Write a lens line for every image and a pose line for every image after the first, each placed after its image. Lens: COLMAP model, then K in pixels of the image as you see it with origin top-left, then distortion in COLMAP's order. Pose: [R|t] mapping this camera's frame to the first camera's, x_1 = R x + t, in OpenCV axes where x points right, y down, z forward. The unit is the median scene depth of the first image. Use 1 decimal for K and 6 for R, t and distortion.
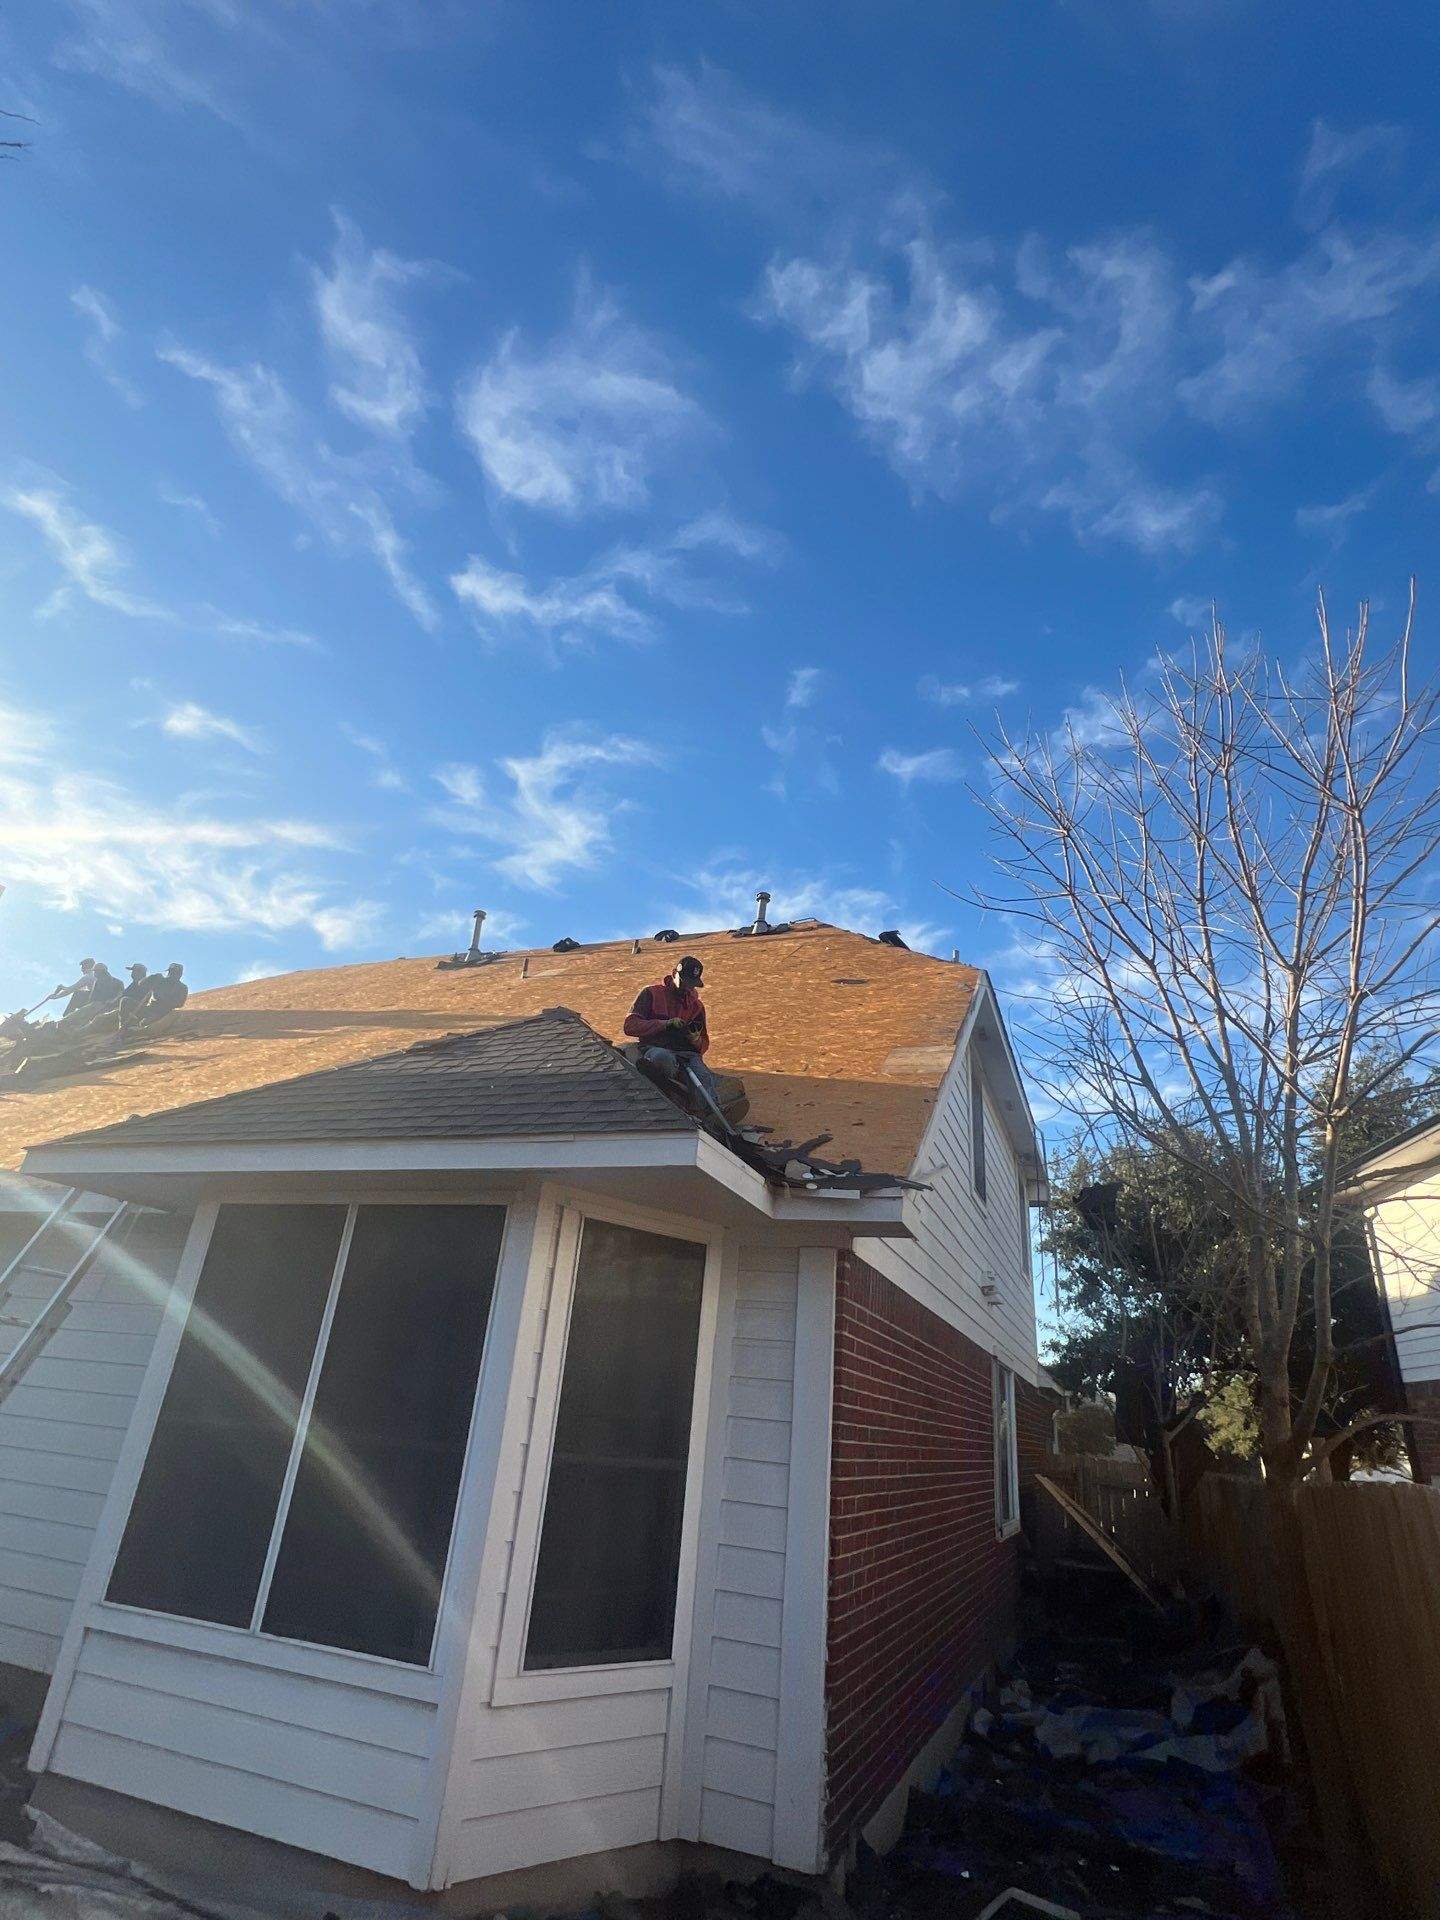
lens RADIAL K [[980.6, 0, 714.5], [0, 980.6, 961.3], [0, 0, 1]] dist [0.001524, -0.000878]
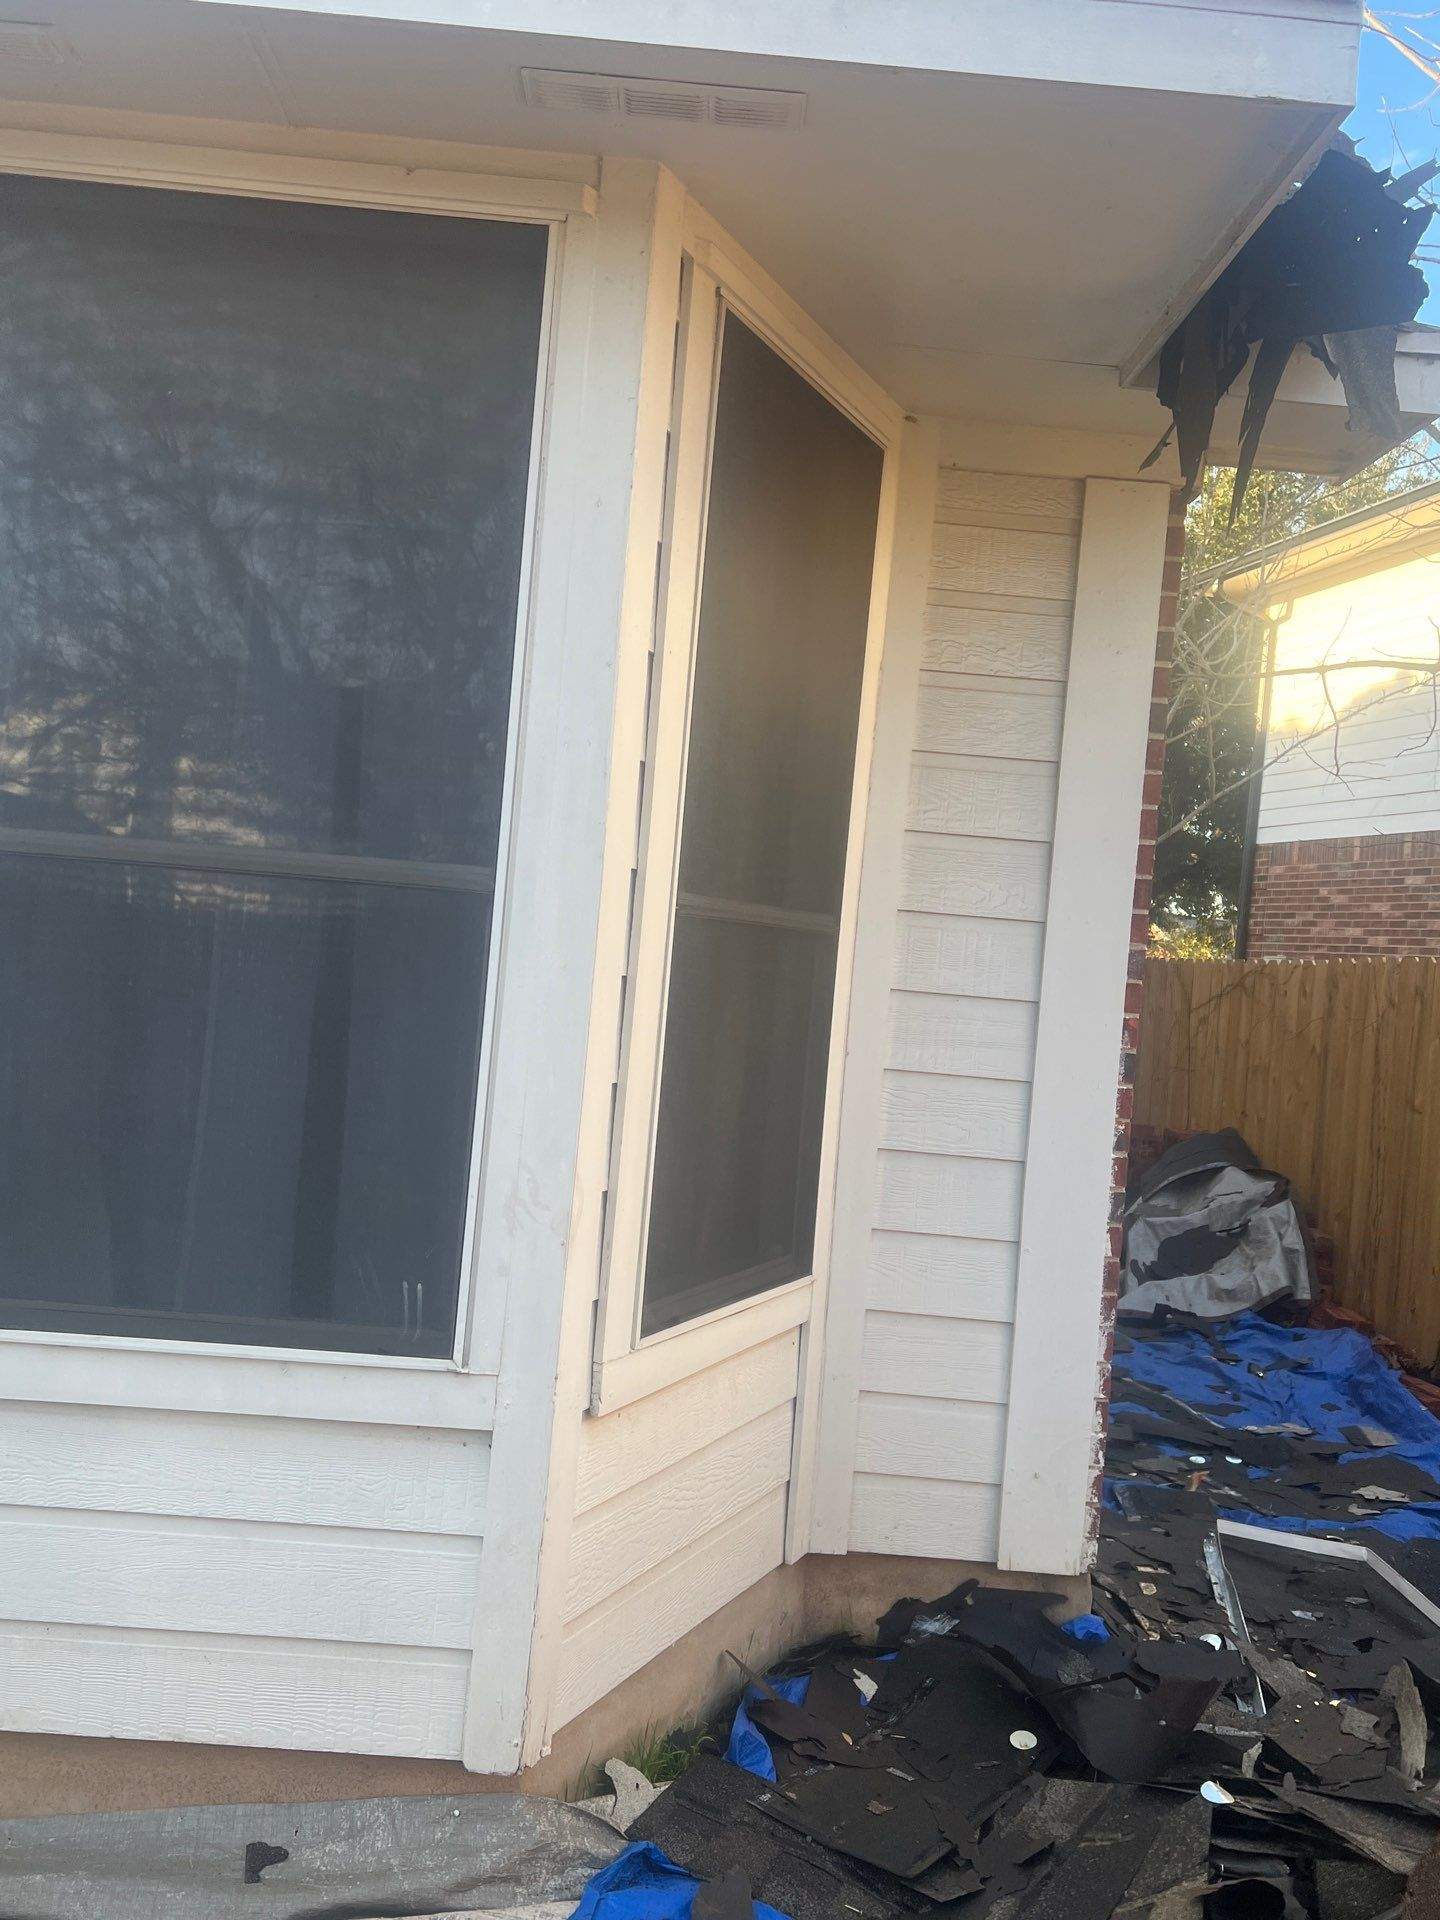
lens RADIAL K [[1557.3, 0, 720.0], [0, 1557.3, 960.0], [0, 0, 1]] dist [0.093305, -0.138213]
pose [[0.929200, -0.011302, 0.369405, -0.240130], [-0.158883, 0.890237, 0.426890, 0.157098], [-0.333682, -0.455358, 0.825412, 0.284001]]
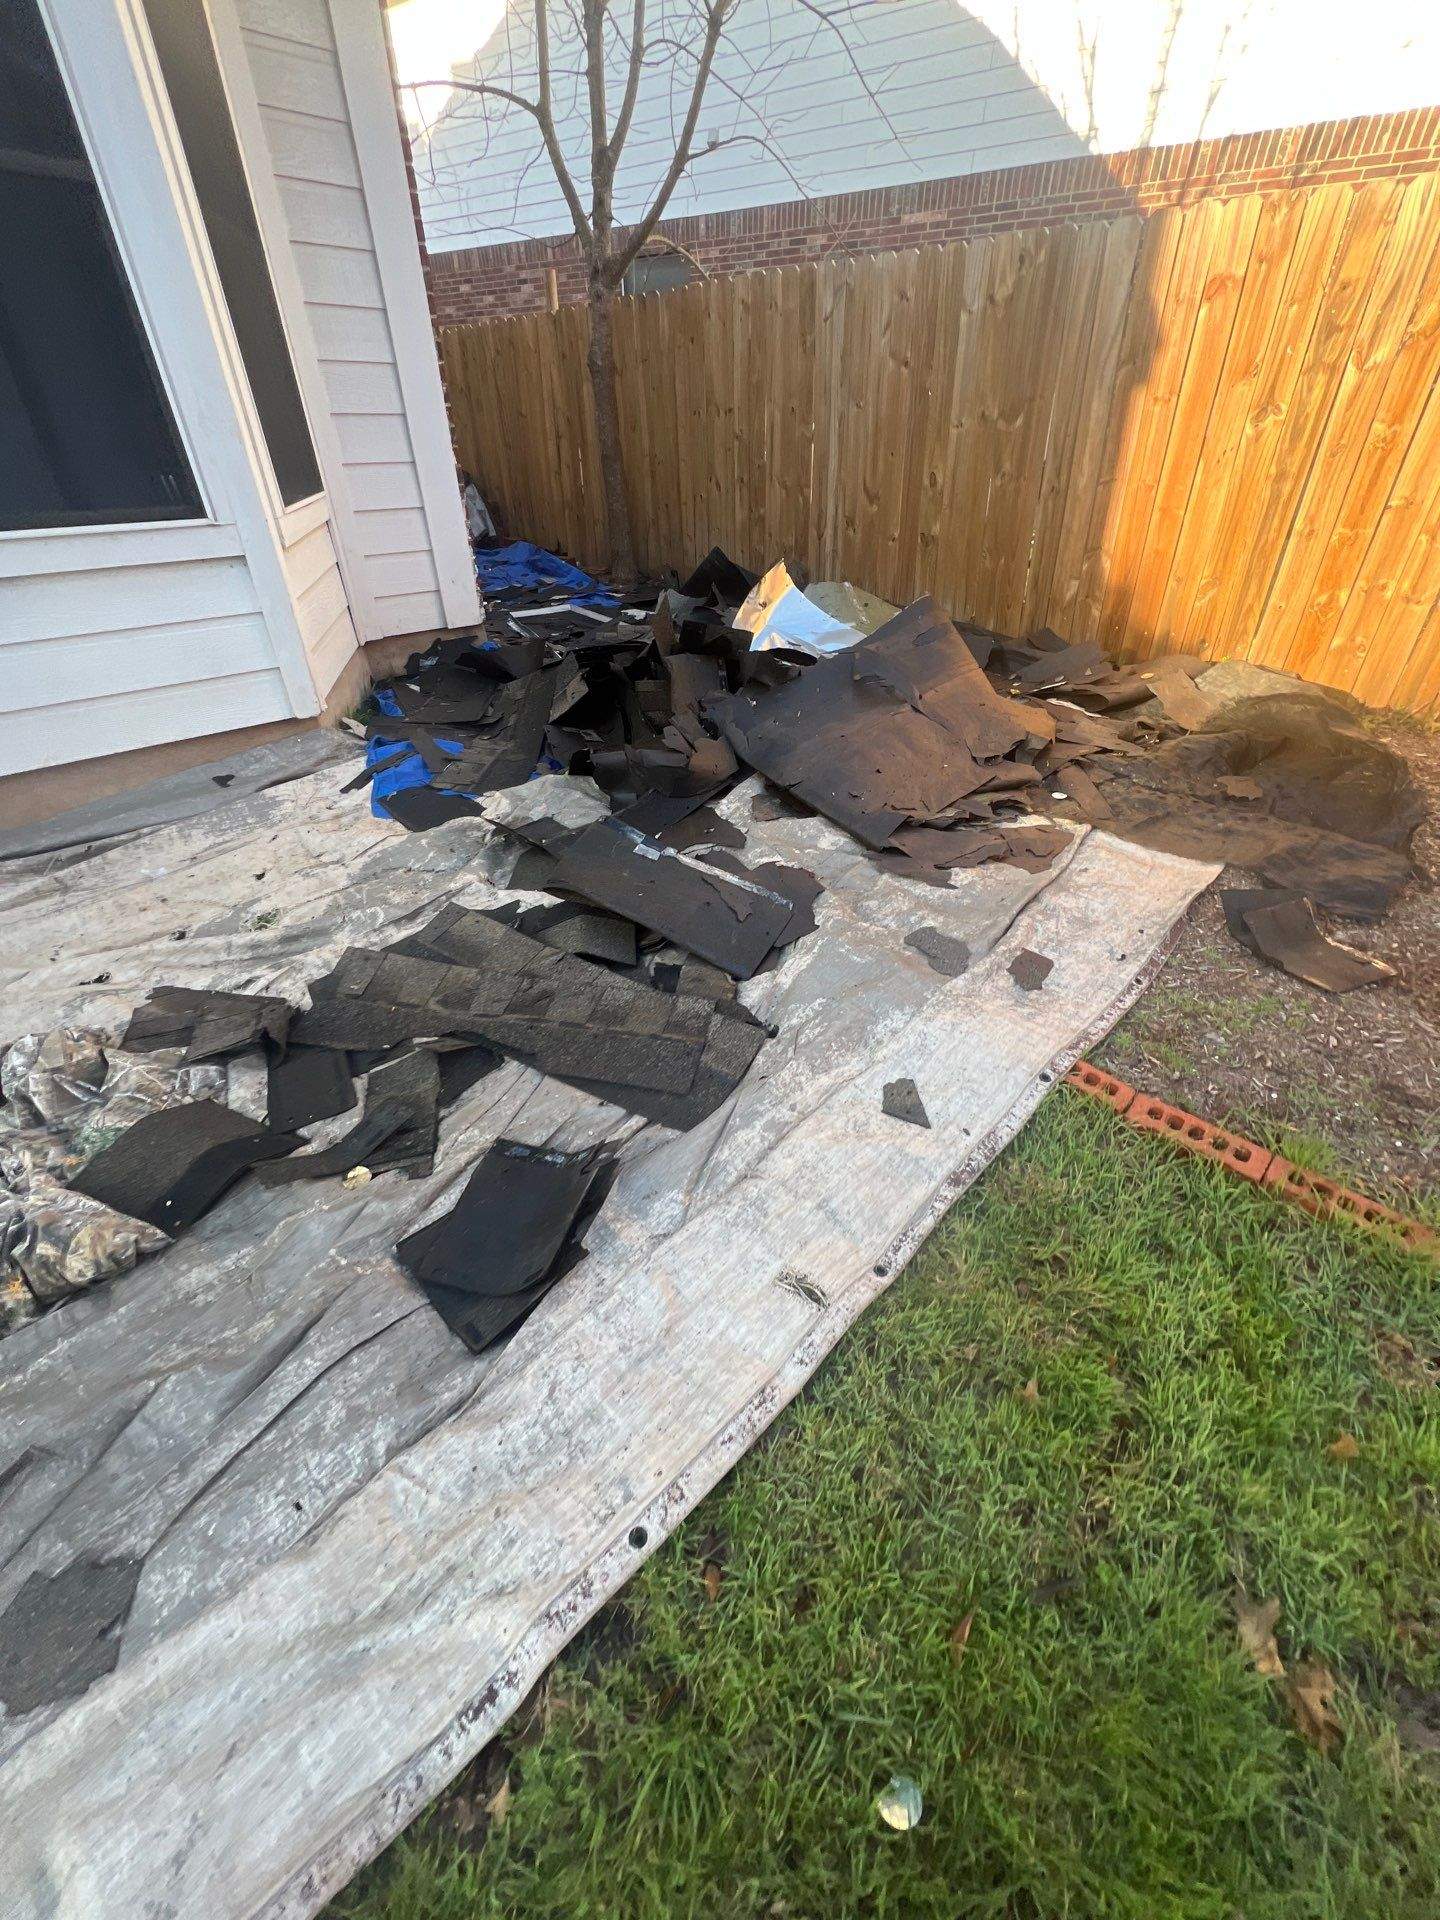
lens RADIAL K [[765.6, 0, 720.0], [0, 765.6, 960.0], [0, 0, 1]] dist [-0.000351, -0.000225]
pose [[0.479997, -0.579235, 0.658854, -0.399578], [-0.335381, 0.572816, 0.747931, 0.180665], [-0.810631, -0.579972, 0.080686, 0.227960]]
